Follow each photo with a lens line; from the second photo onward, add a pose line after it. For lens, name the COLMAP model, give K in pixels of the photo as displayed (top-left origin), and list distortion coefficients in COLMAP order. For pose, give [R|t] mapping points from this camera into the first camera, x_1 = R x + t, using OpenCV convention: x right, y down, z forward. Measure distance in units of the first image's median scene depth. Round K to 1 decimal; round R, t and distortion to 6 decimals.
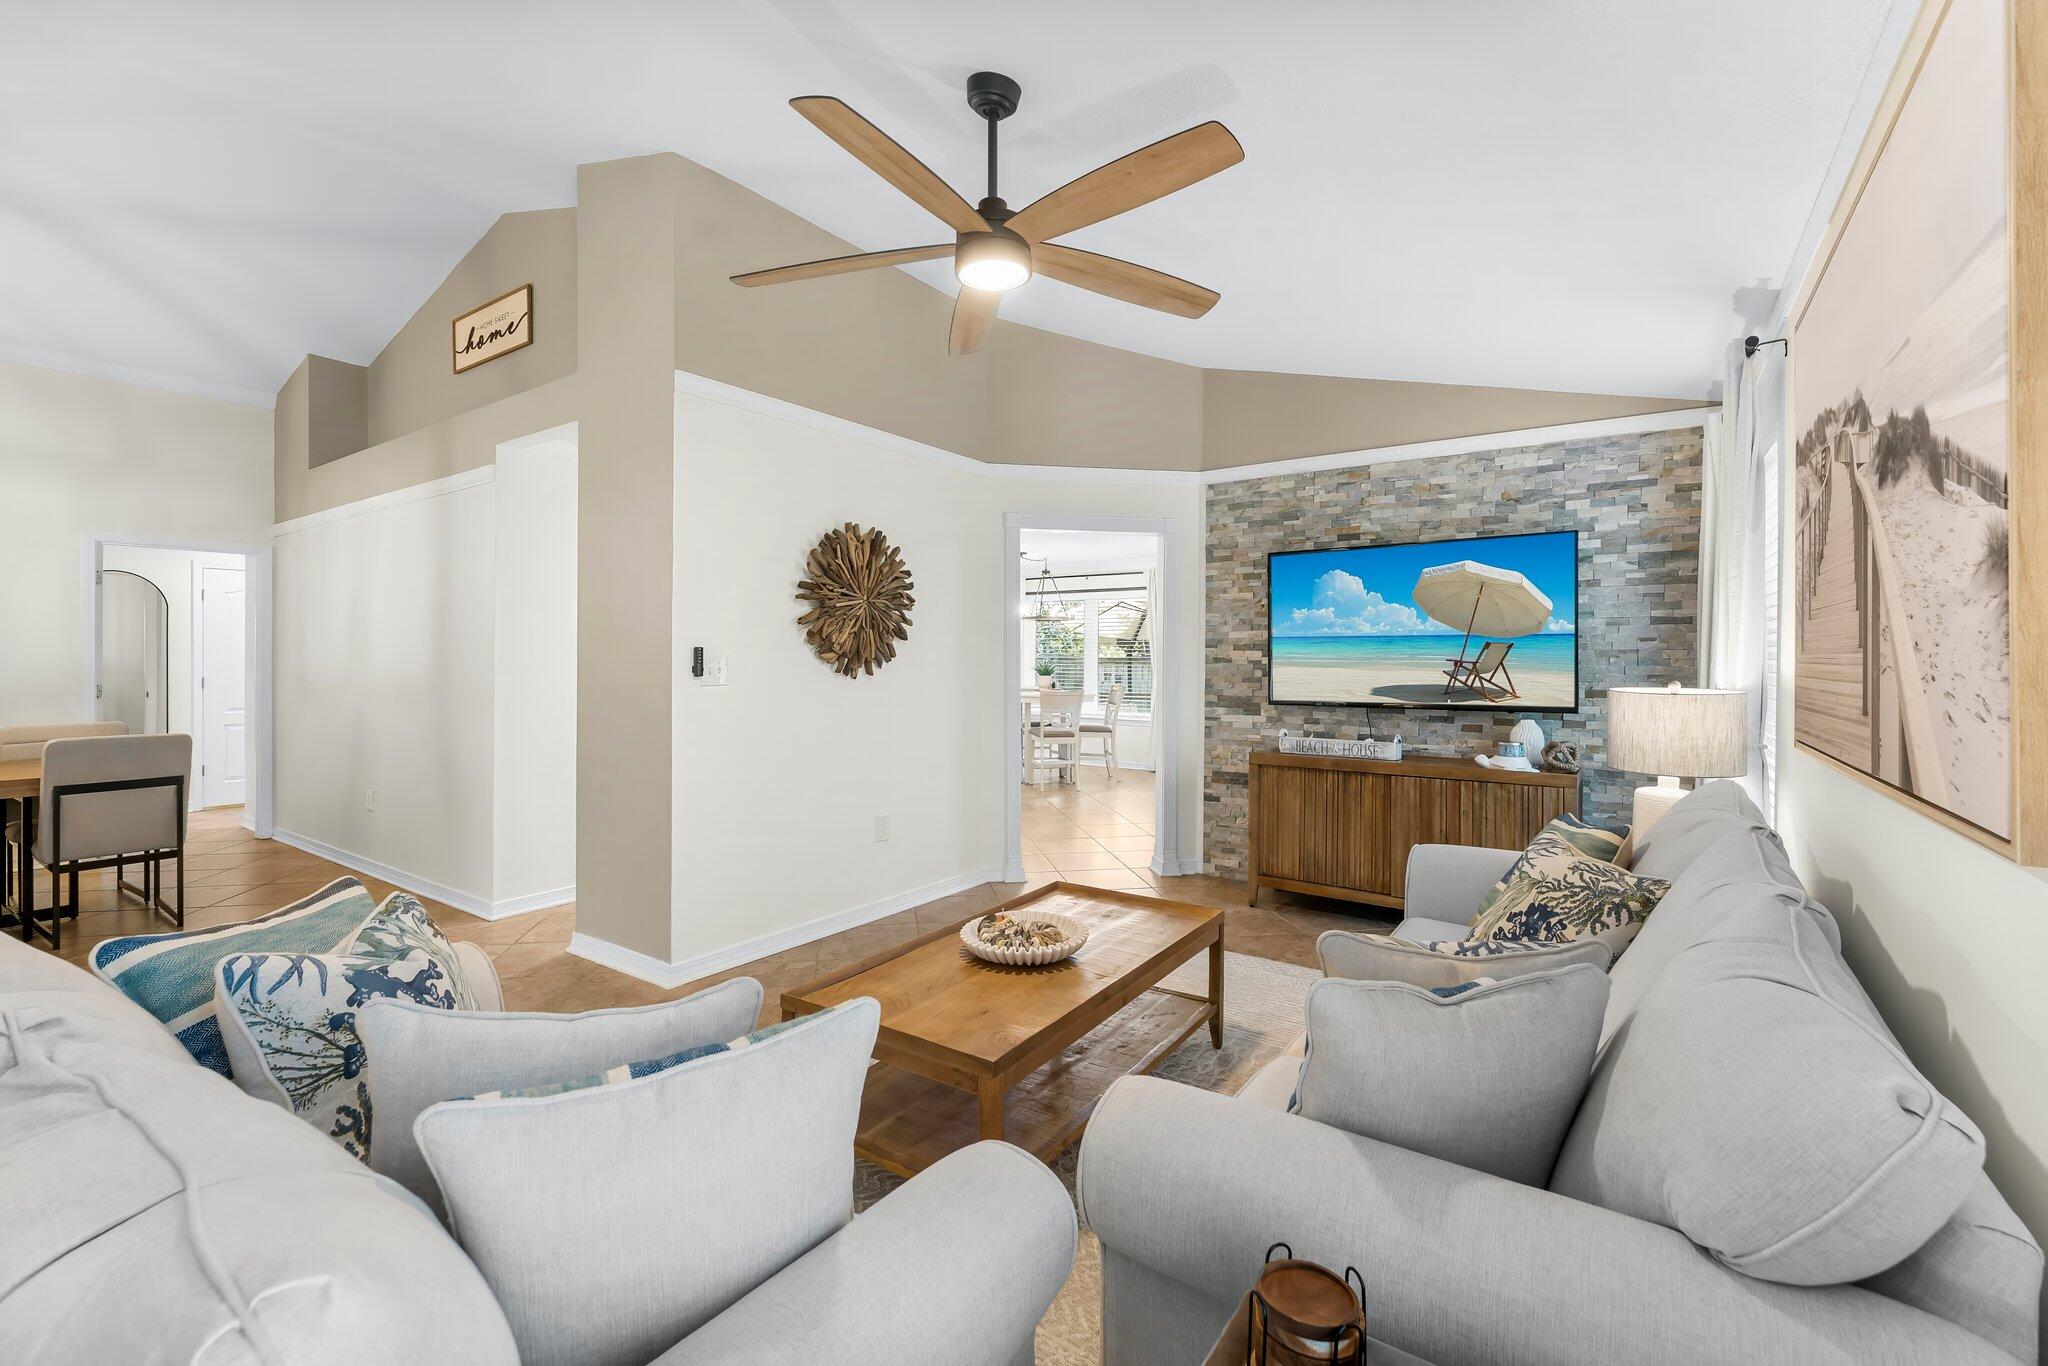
lens RADIAL K [[866.9, 0, 1028.3], [0, 866.9, 660.2], [0, 0, 1]] dist [-0.003794, -0.000232]
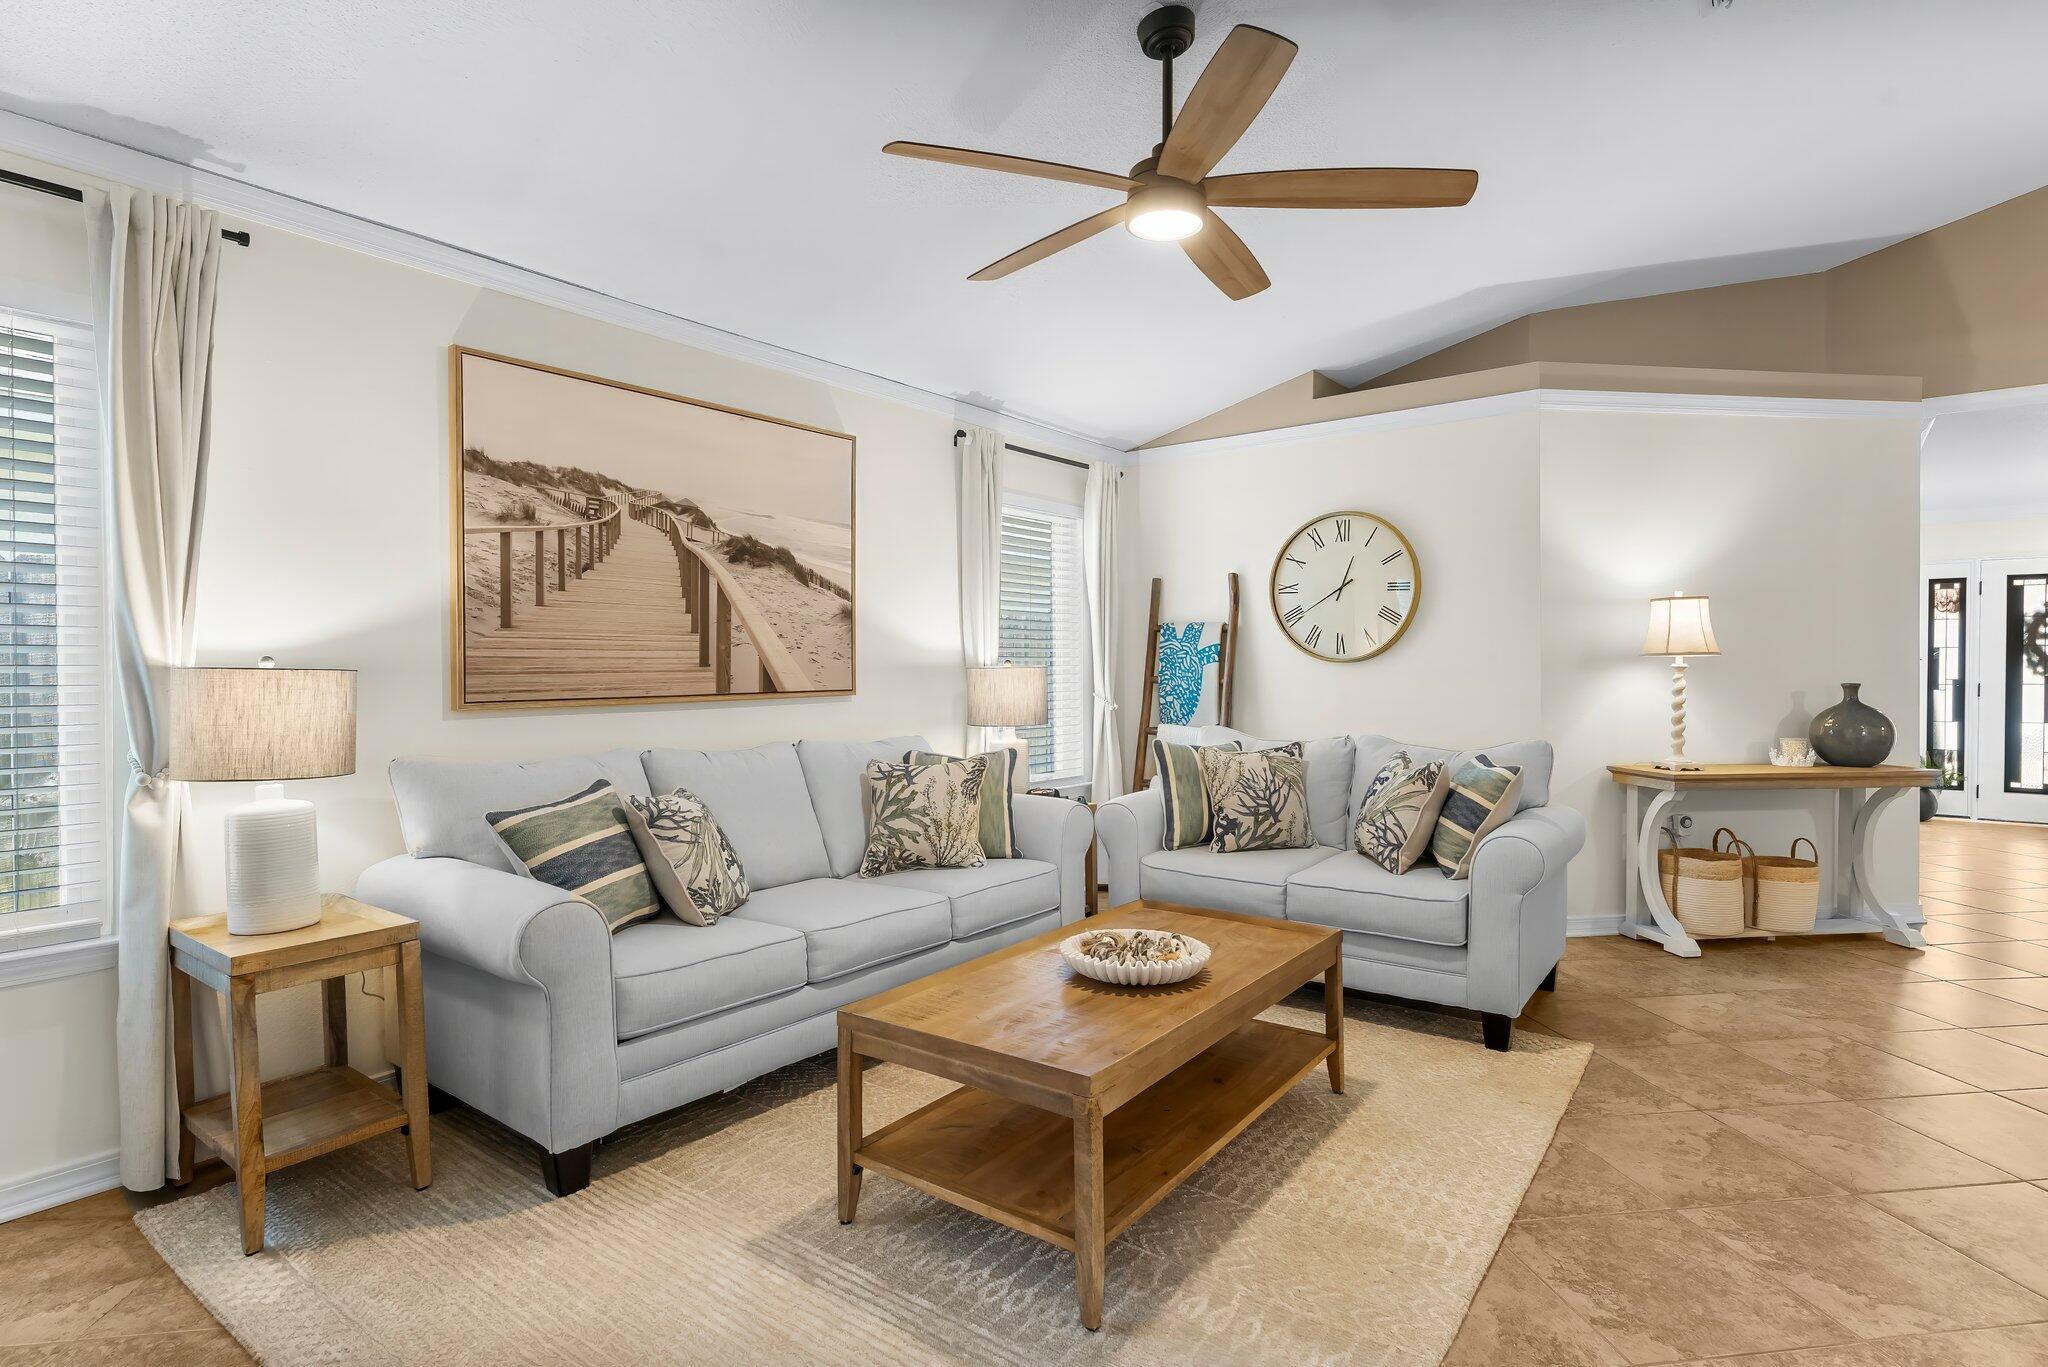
lens RADIAL K [[1043.4, 0, 1025.2], [0, 1043.4, 675.0], [0, 0, 1]] dist [0.002272, 0.000251]
pose [[-0.999007, -0.002813, 0.044455, 0.033310], [-0.002193, 0.999900, 0.013983, 0.015947], [-0.044490, 0.013871, -0.998914, 1.144759]]
